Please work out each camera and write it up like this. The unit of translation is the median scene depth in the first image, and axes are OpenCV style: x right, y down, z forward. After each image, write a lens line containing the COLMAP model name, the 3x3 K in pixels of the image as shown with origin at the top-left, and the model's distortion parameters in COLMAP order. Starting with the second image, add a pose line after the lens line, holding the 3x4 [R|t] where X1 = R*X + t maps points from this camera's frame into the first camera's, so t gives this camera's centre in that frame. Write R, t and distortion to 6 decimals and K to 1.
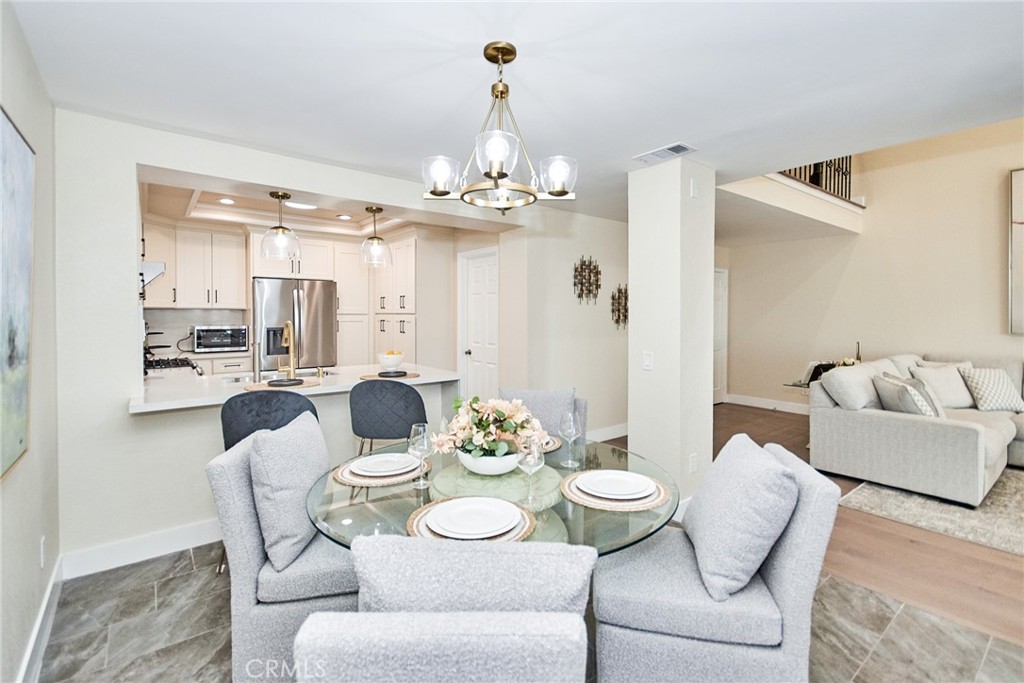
lens RADIAL K [[450.8, 0, 487.3], [0, 450.8, 316.5], [0, 0, 1]] dist [0.014604, -0.005362]
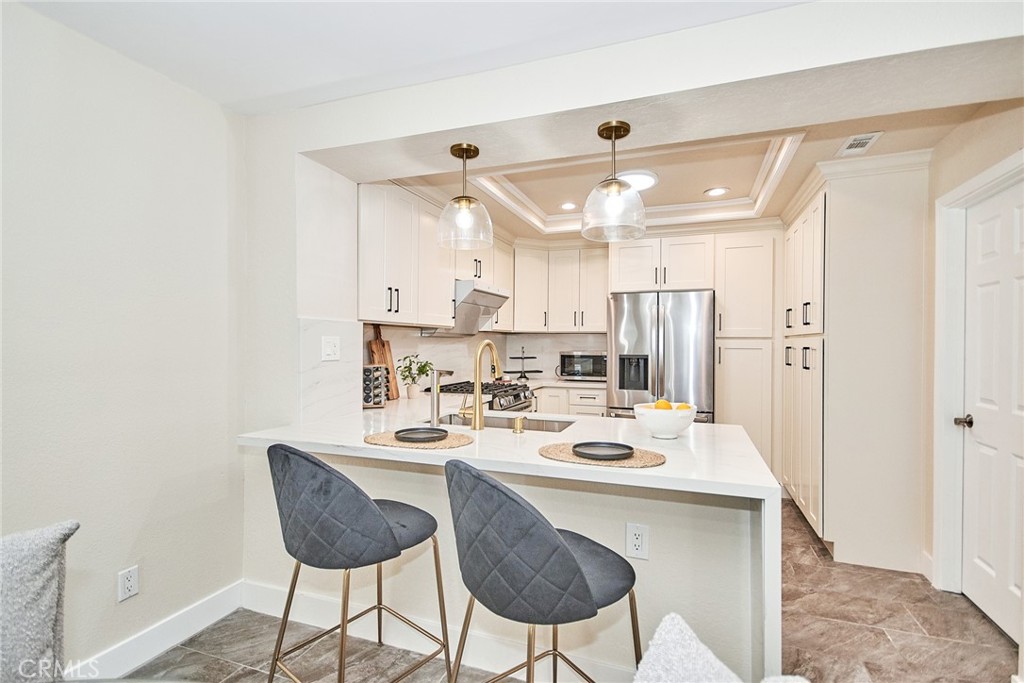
lens RADIAL K [[450.8, 0, 541.8], [0, 450.8, 343.5], [0, 0, 1]] dist [0.014604, -0.005362]
pose [[0.570250, -0.000682, -0.821471, 0.089904], [-0.010398, 0.999914, -0.008048, 0.012727], [0.821406, 0.013131, 0.570193, 0.428810]]
